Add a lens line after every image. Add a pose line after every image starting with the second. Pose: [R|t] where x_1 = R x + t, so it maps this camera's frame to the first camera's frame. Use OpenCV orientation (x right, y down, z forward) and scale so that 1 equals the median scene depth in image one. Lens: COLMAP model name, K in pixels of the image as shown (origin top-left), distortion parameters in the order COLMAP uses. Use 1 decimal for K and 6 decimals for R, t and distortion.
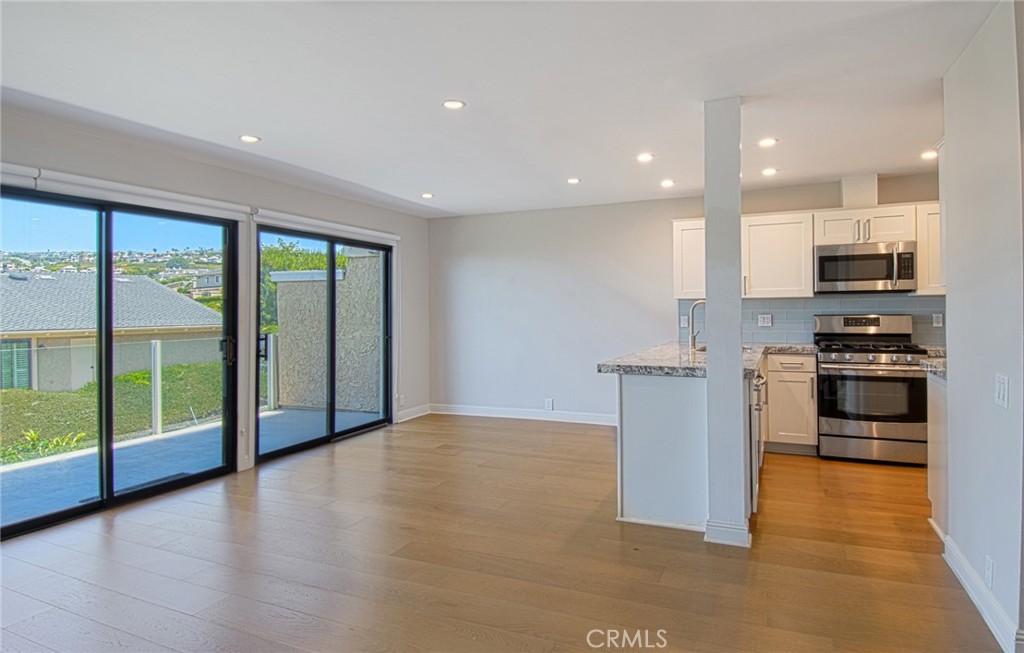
lens RADIAL K [[551.0, 0, 541.0], [0, 551.0, 305.6], [0, 0, 1]] dist [0.021023, -0.025076]
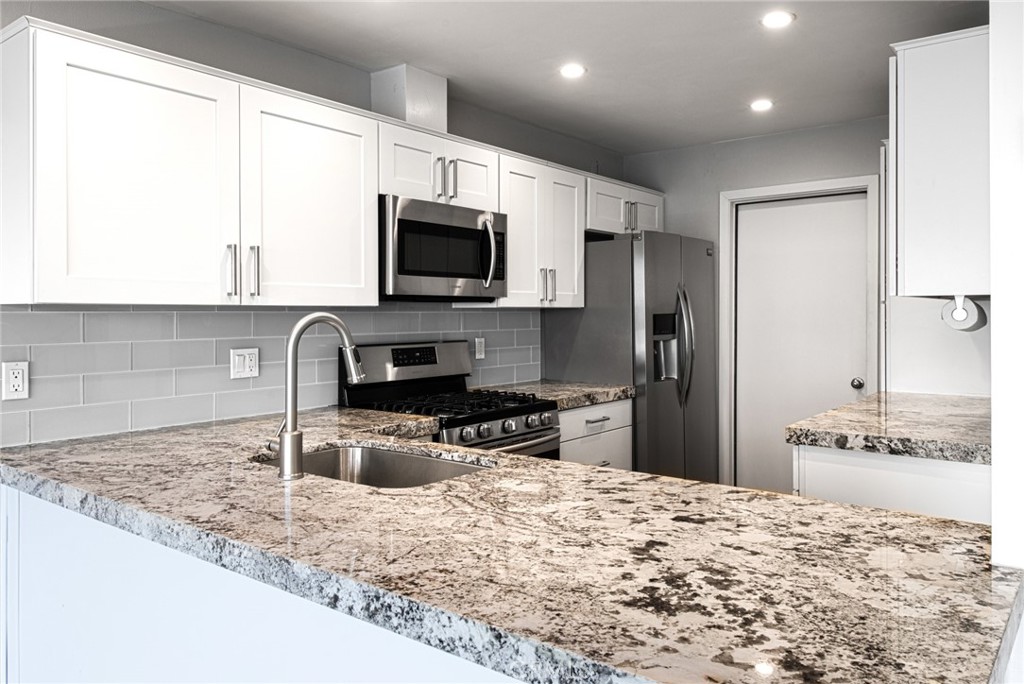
lens RADIAL K [[739.8, 0, 532.8], [0, 739.8, 311.4], [0, 0, 1]] dist [0.027453, 0.003063]
pose [[0.235603, 0.012238, 0.971772, -0.072391], [-0.004706, 0.999923, -0.011452, -0.005305], [-0.971838, -0.001876, 0.235643, 0.754825]]
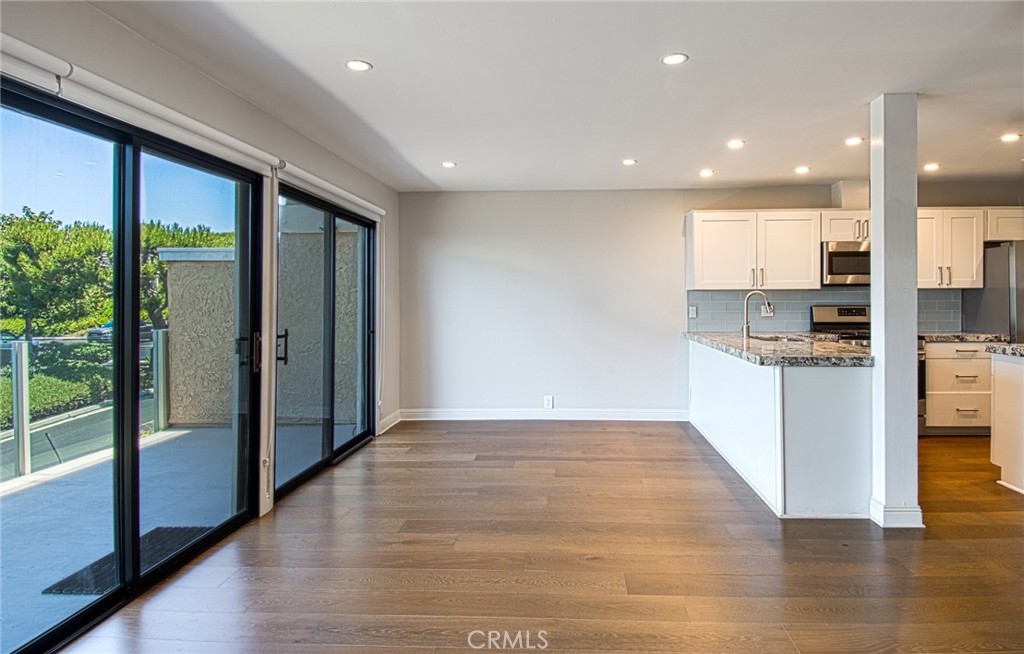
lens RADIAL K [[551.0, 0, 547.9], [0, 551.0, 301.2], [0, 0, 1]] dist [0.021023, -0.025076]
pose [[0.936792, 0.004218, 0.349862, -0.406649], [-0.006785, 0.999958, 0.006111, 0.005333], [-0.349822, -0.008099, 0.936781, 0.169808]]
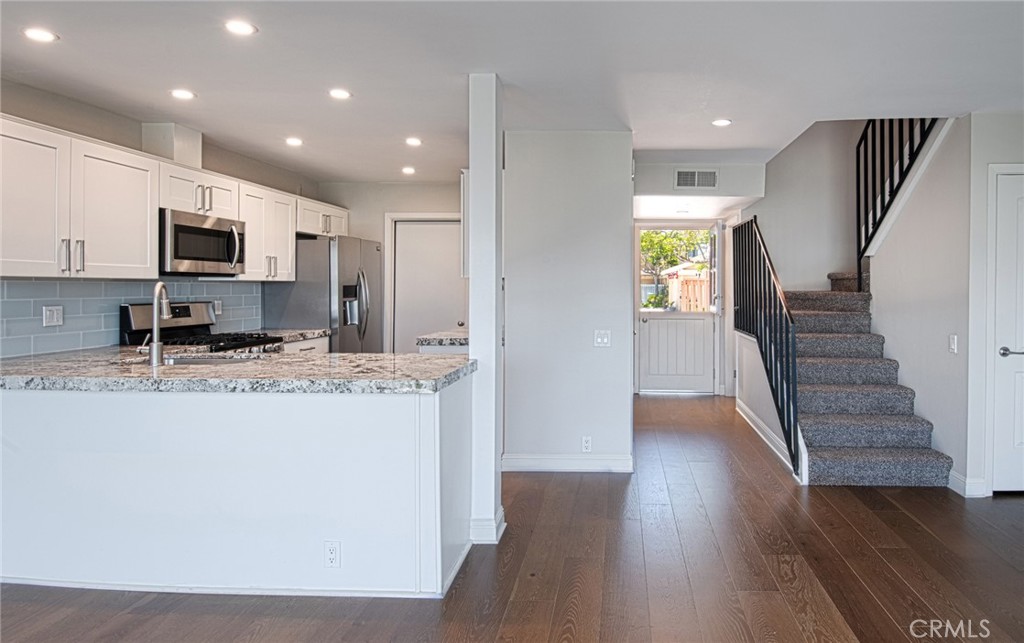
lens RADIAL K [[584.9, 0, 612.0], [0, 584.9, 291.7], [0, 0, 1]] dist [0.013958, -0.013777]
pose [[-0.370332, 0.002008, 0.928897, -0.448048], [-0.003612, 0.999987, -0.003602, 0.001609], [-0.928893, -0.004689, -0.370320, 0.757643]]
